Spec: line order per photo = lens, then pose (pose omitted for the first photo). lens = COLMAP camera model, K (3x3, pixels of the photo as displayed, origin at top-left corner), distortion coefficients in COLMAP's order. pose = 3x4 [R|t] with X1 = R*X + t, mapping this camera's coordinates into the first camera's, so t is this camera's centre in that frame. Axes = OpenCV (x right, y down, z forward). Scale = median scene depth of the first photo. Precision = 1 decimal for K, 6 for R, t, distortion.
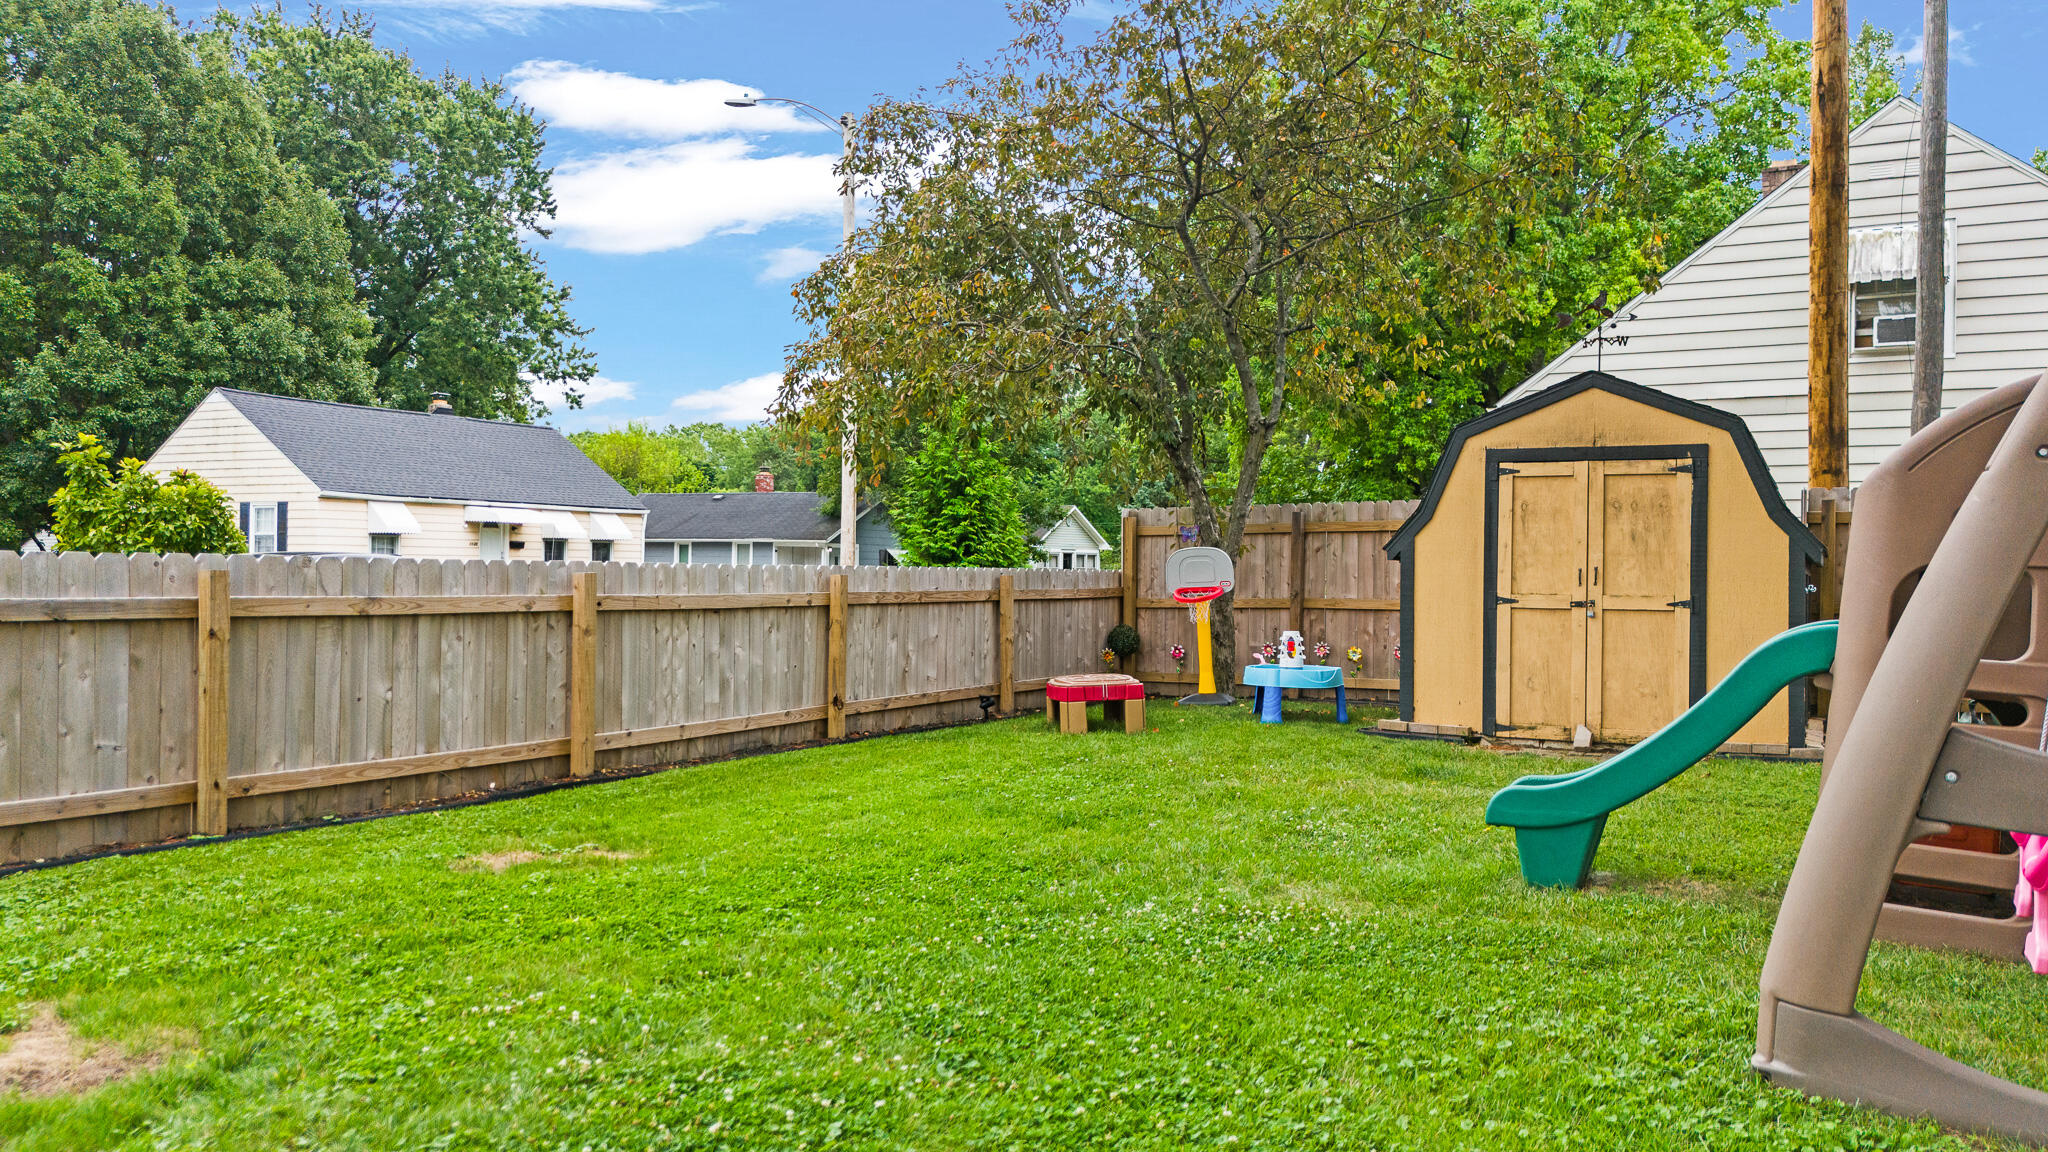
lens RADIAL K [[1491.2, 0, 1021.2], [0, 1491.2, 570.2], [0, 0, 1]] dist [0.077661, -0.080784]
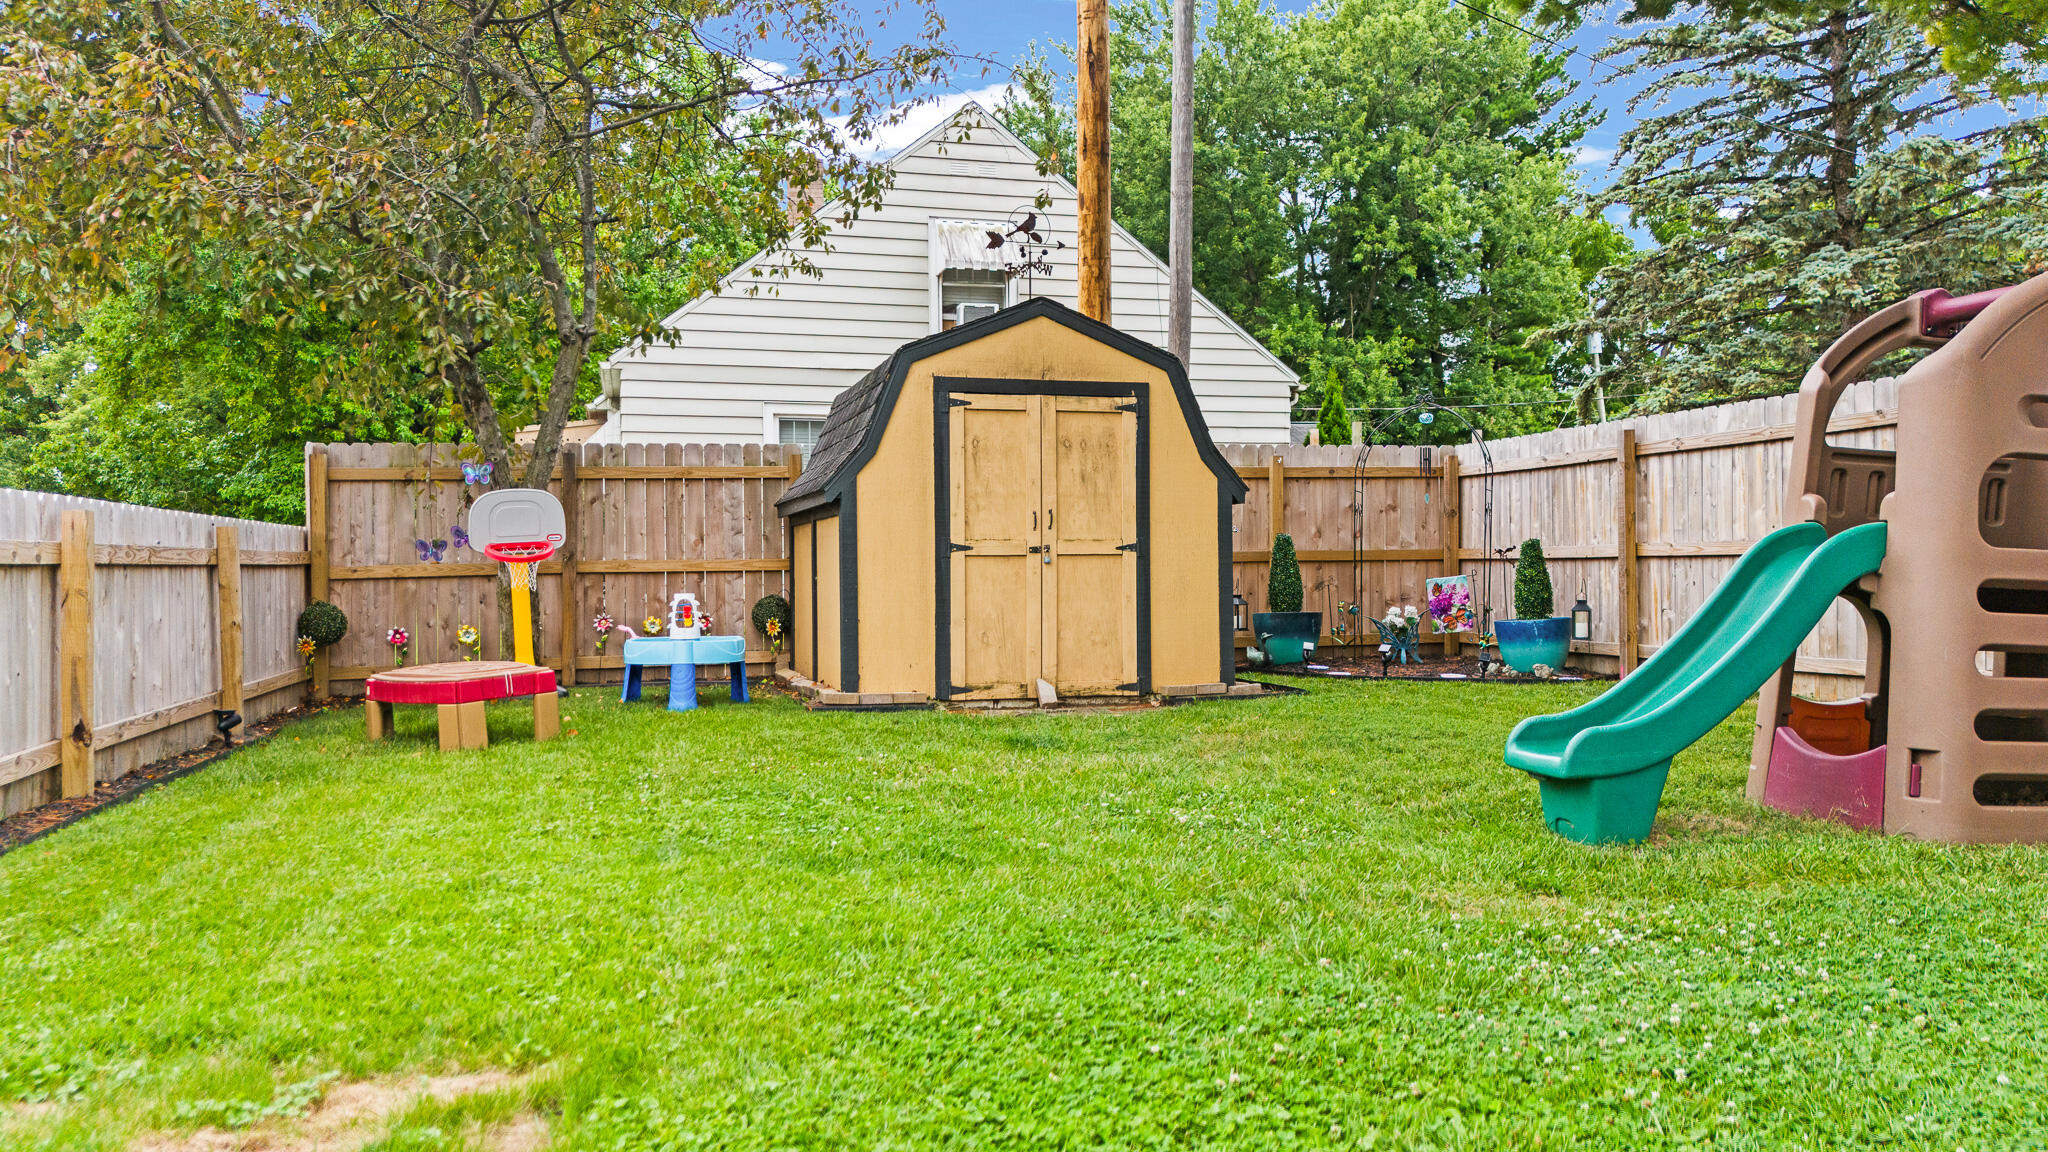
lens RADIAL K [[1482.5, 0, 1024.0], [0, 1482.5, 576.0], [0, 0, 1]] dist [0.122271, -0.077316]
pose [[0.737761, -0.021237, 0.674728, -0.244544], [0.014297, 0.999772, 0.015835, 0.023707], [-0.674910, -0.002036, 0.737897, 0.324370]]
